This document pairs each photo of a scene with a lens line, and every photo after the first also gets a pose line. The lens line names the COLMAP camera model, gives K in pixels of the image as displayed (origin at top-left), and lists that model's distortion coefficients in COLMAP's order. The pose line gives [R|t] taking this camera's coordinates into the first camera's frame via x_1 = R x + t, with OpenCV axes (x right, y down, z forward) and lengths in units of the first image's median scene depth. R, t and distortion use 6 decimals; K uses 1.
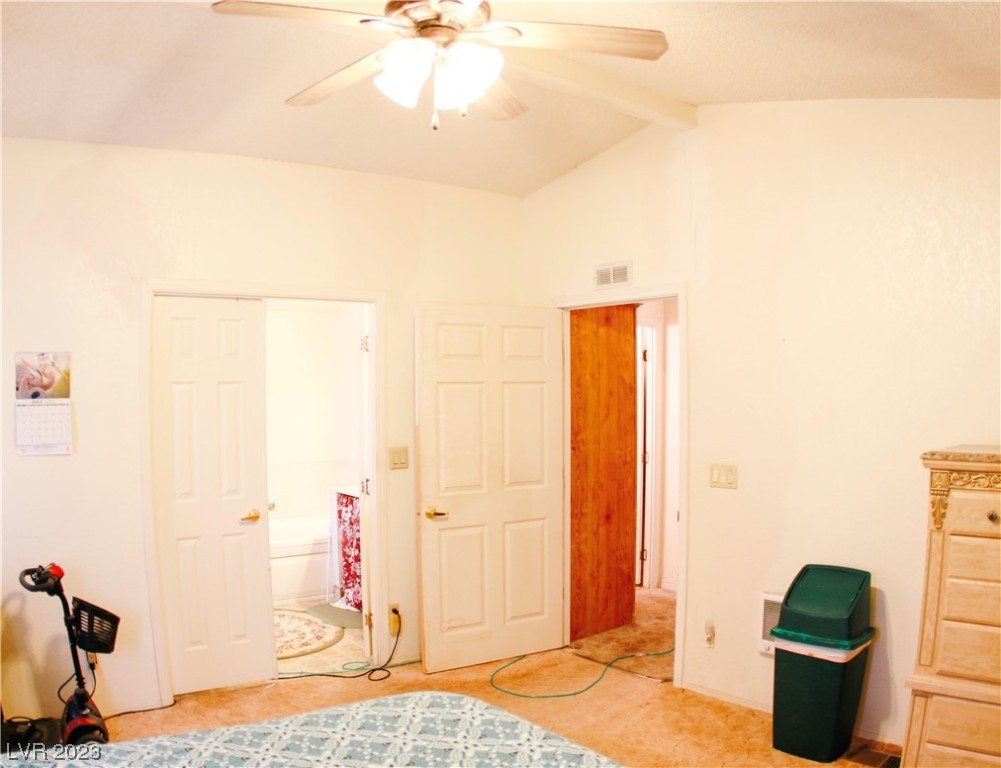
lens RADIAL K [[786.5, 0, 508.2], [0, 786.5, 399.6], [0, 0, 1]] dist [-0.333966, 0.113385]
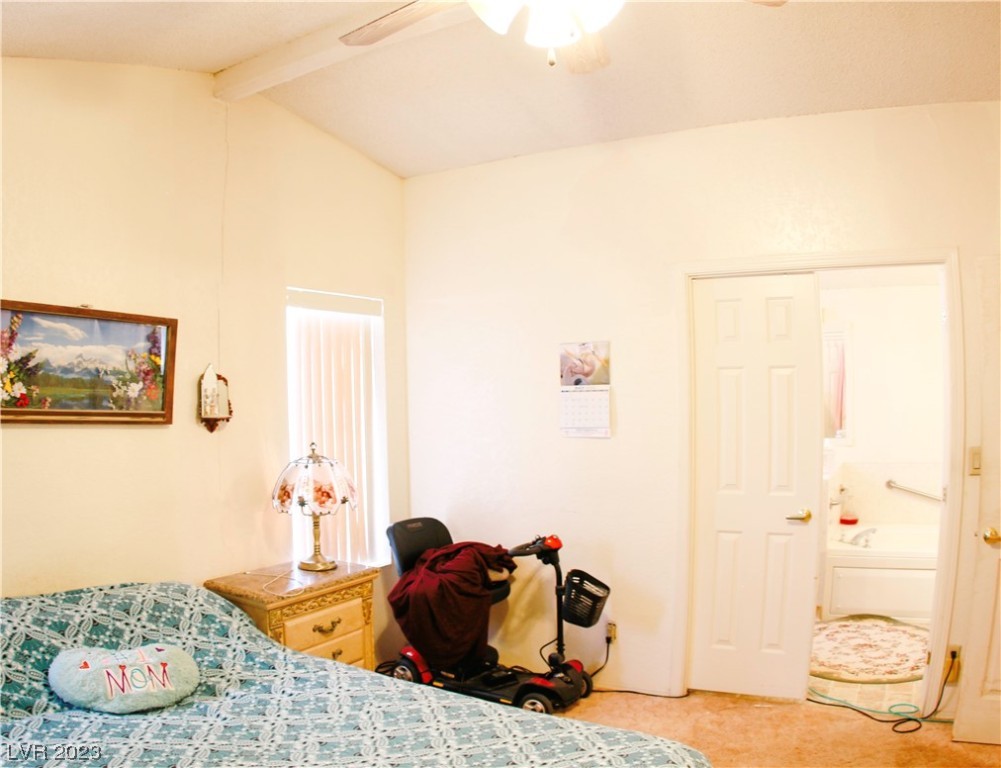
lens RADIAL K [[786.5, 0, 508.2], [0, 786.5, 399.6], [0, 0, 1]] dist [-0.333966, 0.113385]
pose [[0.357307, 0.007604, -0.933956, 0.432727], [0.001206, 0.999962, 0.008603, 0.010594], [0.933986, -0.004200, 0.357285, 0.437635]]
